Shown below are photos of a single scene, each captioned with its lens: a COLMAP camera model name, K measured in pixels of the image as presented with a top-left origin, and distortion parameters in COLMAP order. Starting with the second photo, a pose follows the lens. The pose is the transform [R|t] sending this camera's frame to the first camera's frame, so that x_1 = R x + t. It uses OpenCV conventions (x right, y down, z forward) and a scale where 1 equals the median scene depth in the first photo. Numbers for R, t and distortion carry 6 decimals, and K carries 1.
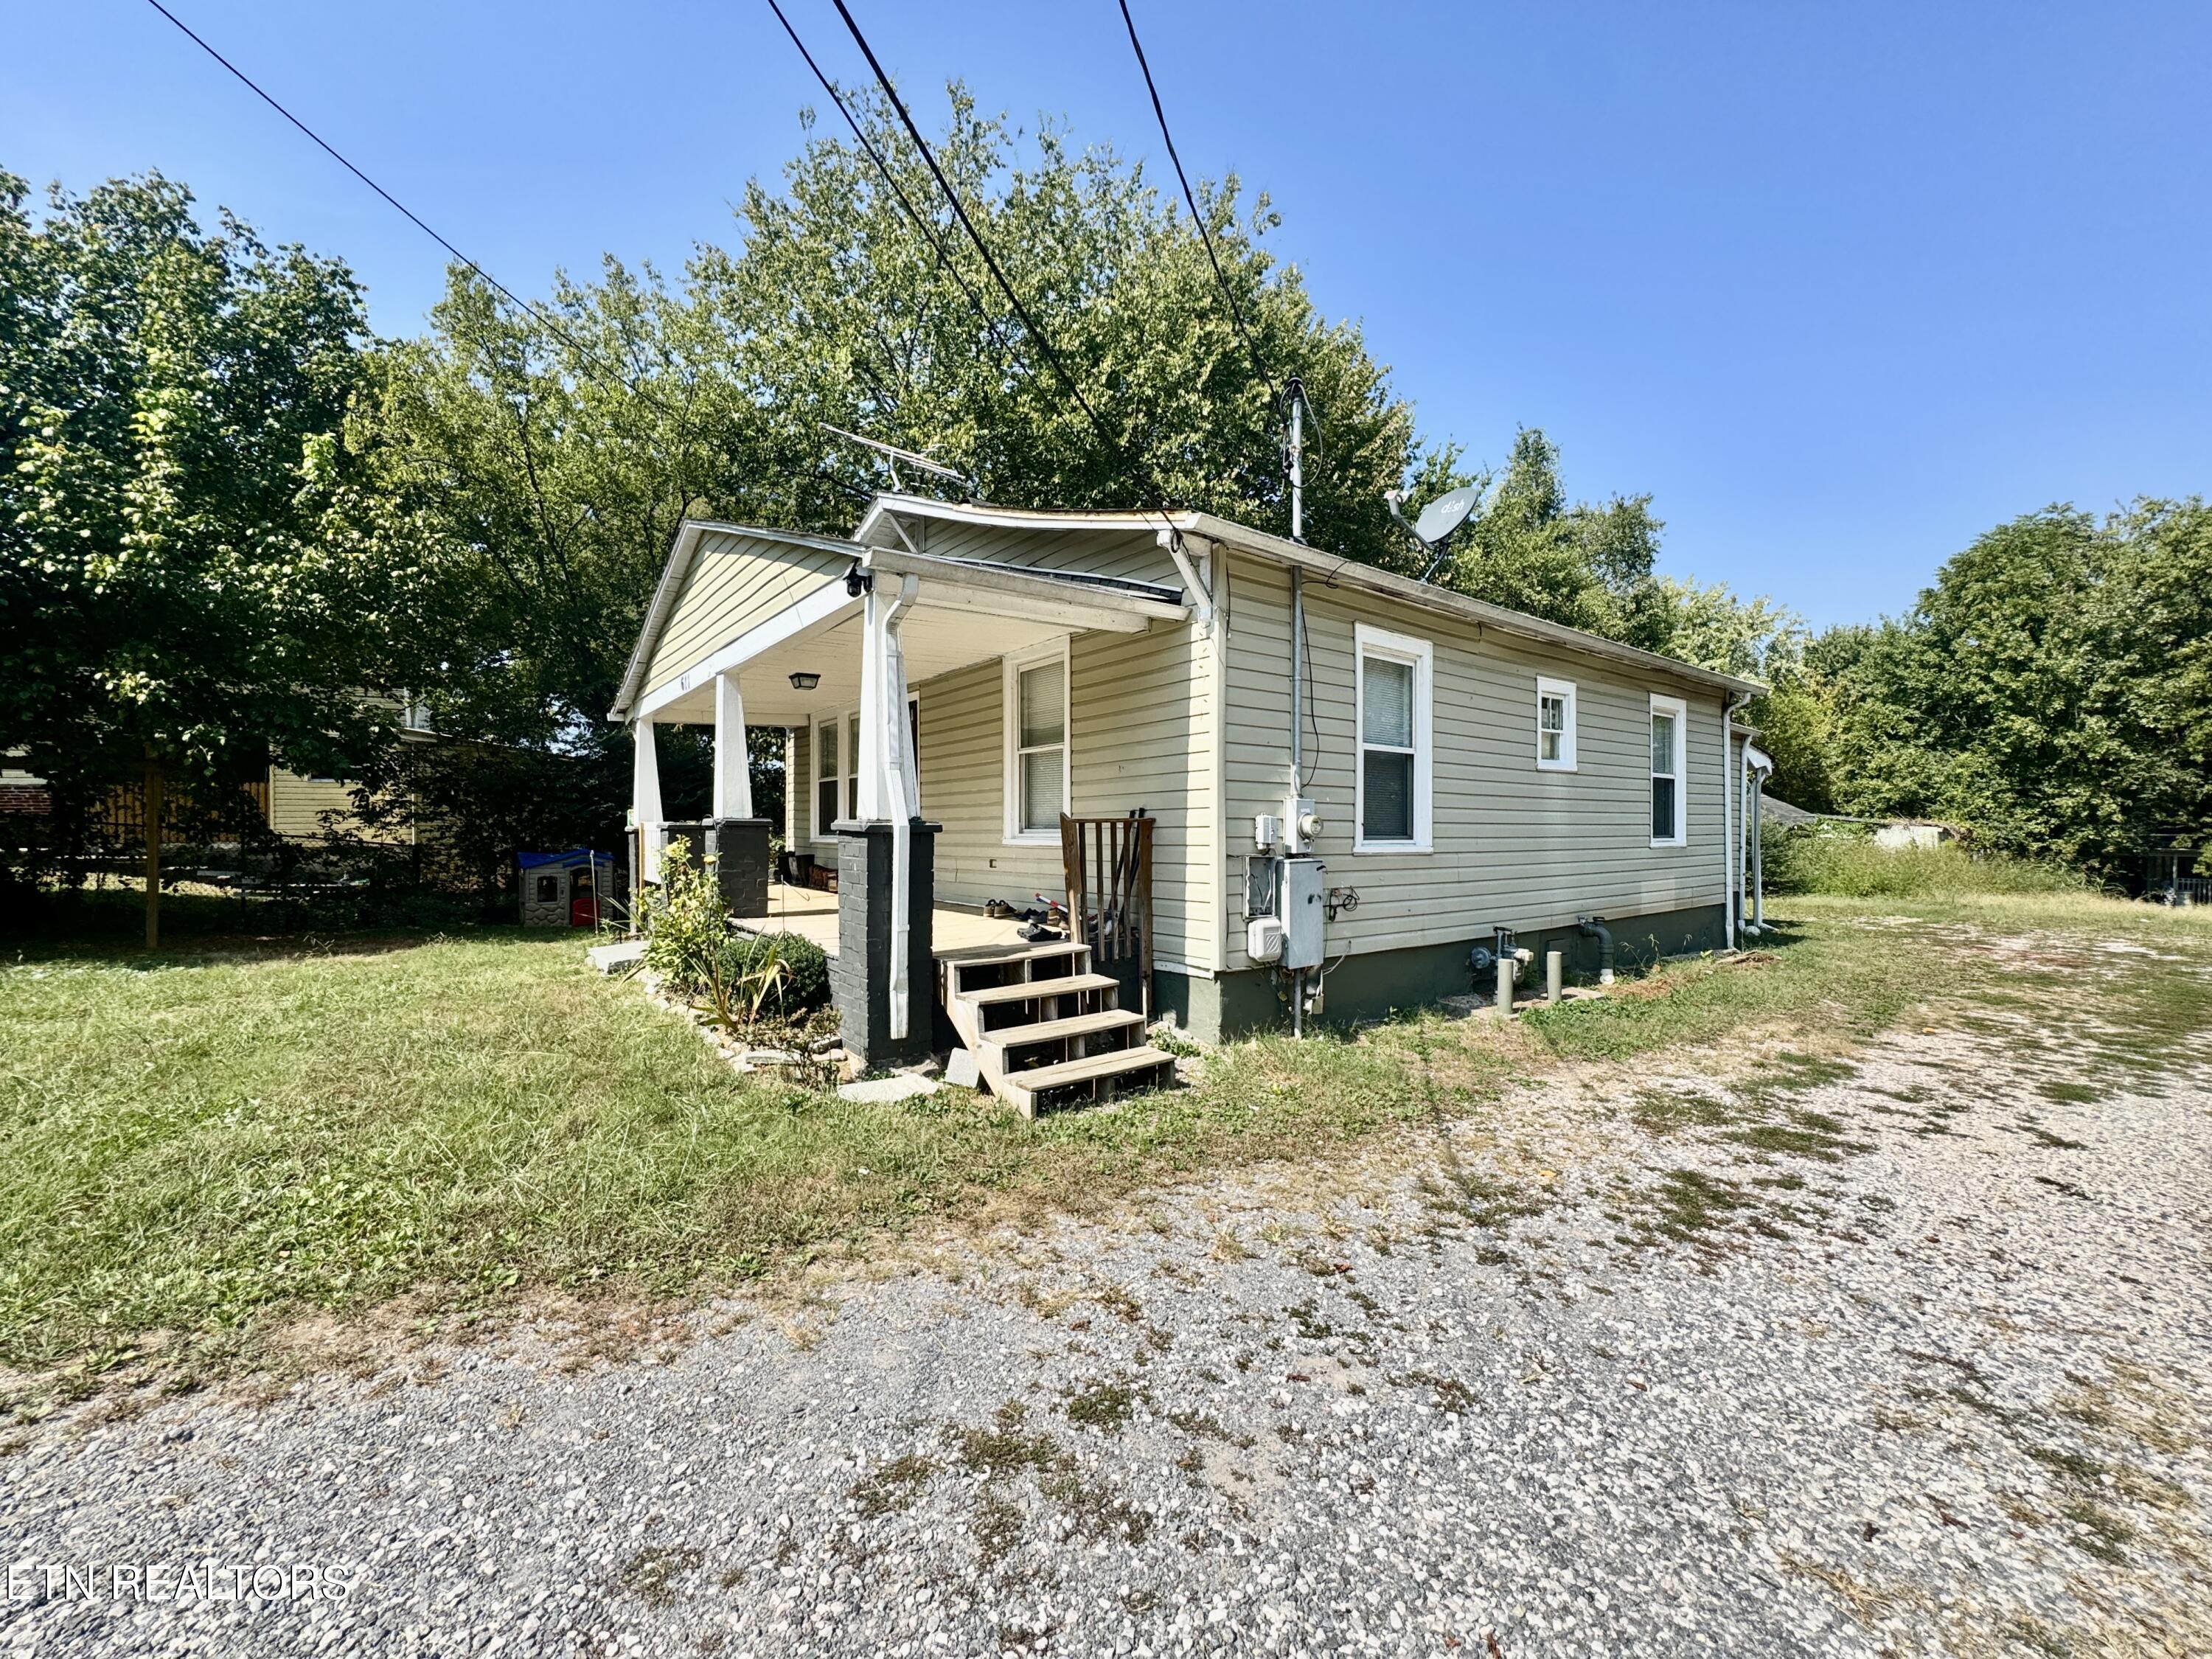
lens RADIAL K [[878.7, 0, 1032.3], [0, 878.7, 825.2], [0, 0, 1]] dist [0.001589, 0.000299]
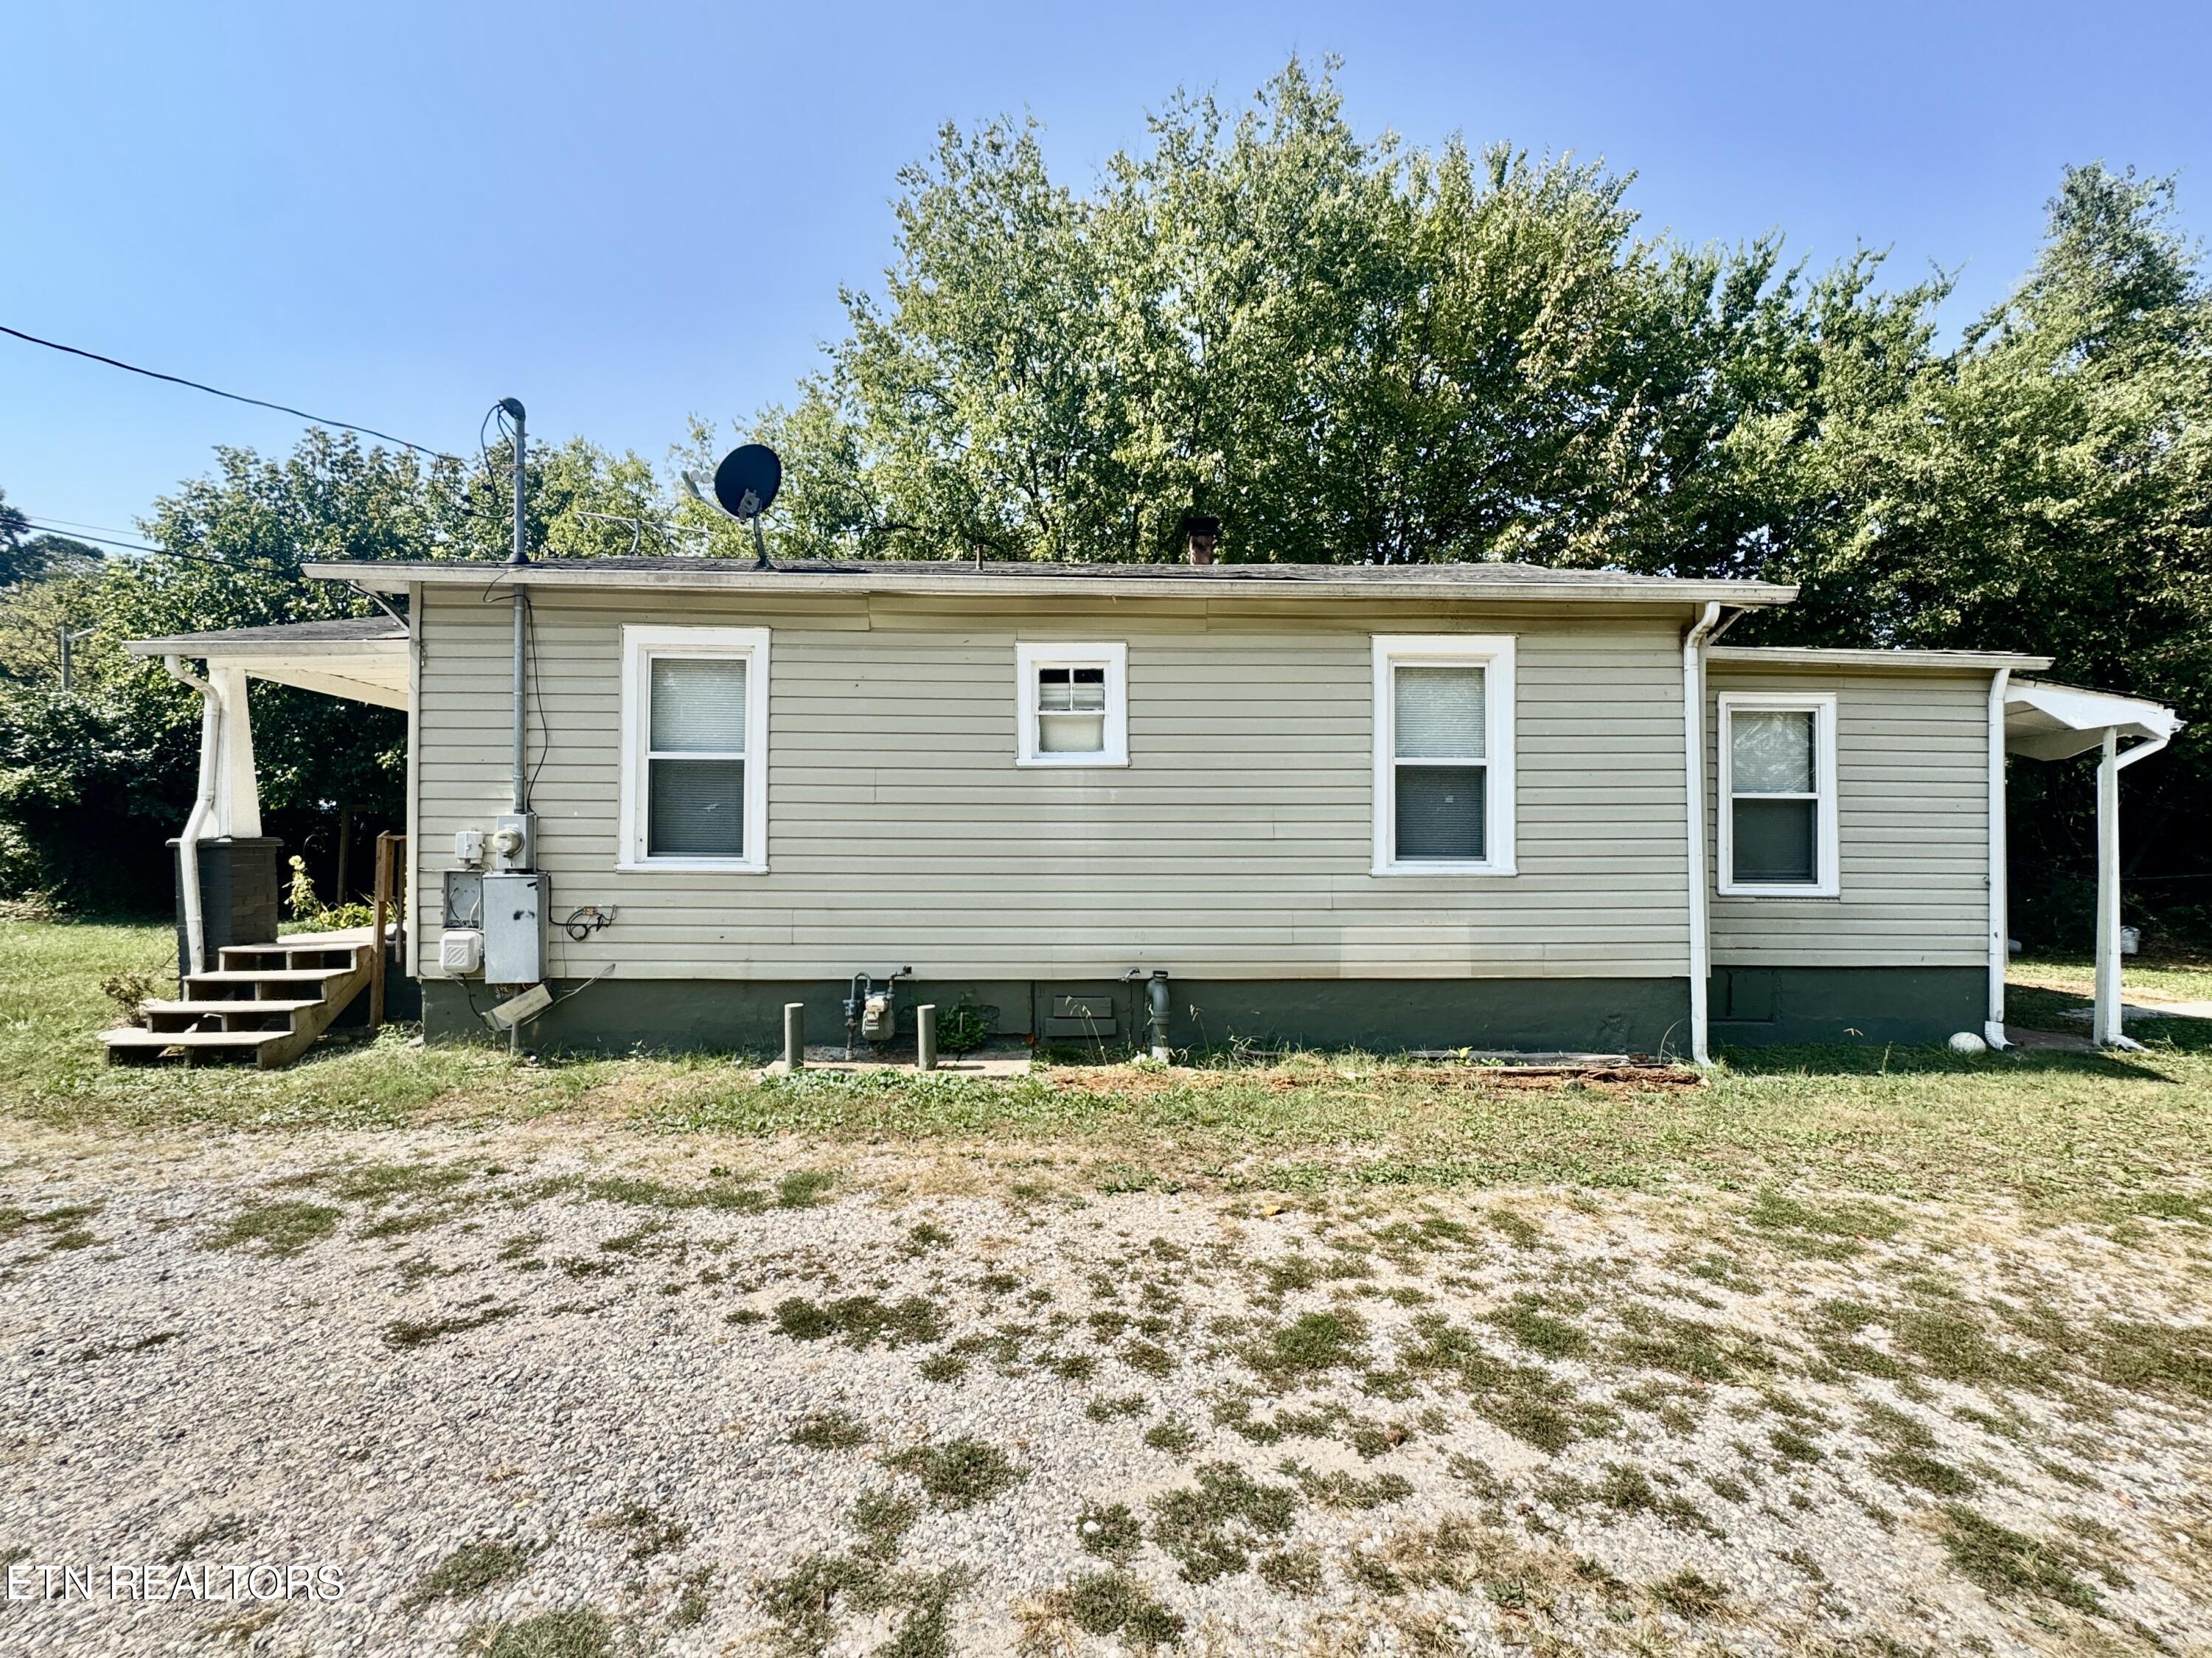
lens RADIAL K [[878.7, 0, 1100.7], [0, 878.7, 842.7], [0, 0, 1]] dist [0.001589, 0.000299]
pose [[0.818897, -0.005482, -0.573914, 1.348427], [0.002480, 0.999979, -0.006014, 0.008912], [0.573935, 0.003501, 0.818893, 0.531366]]
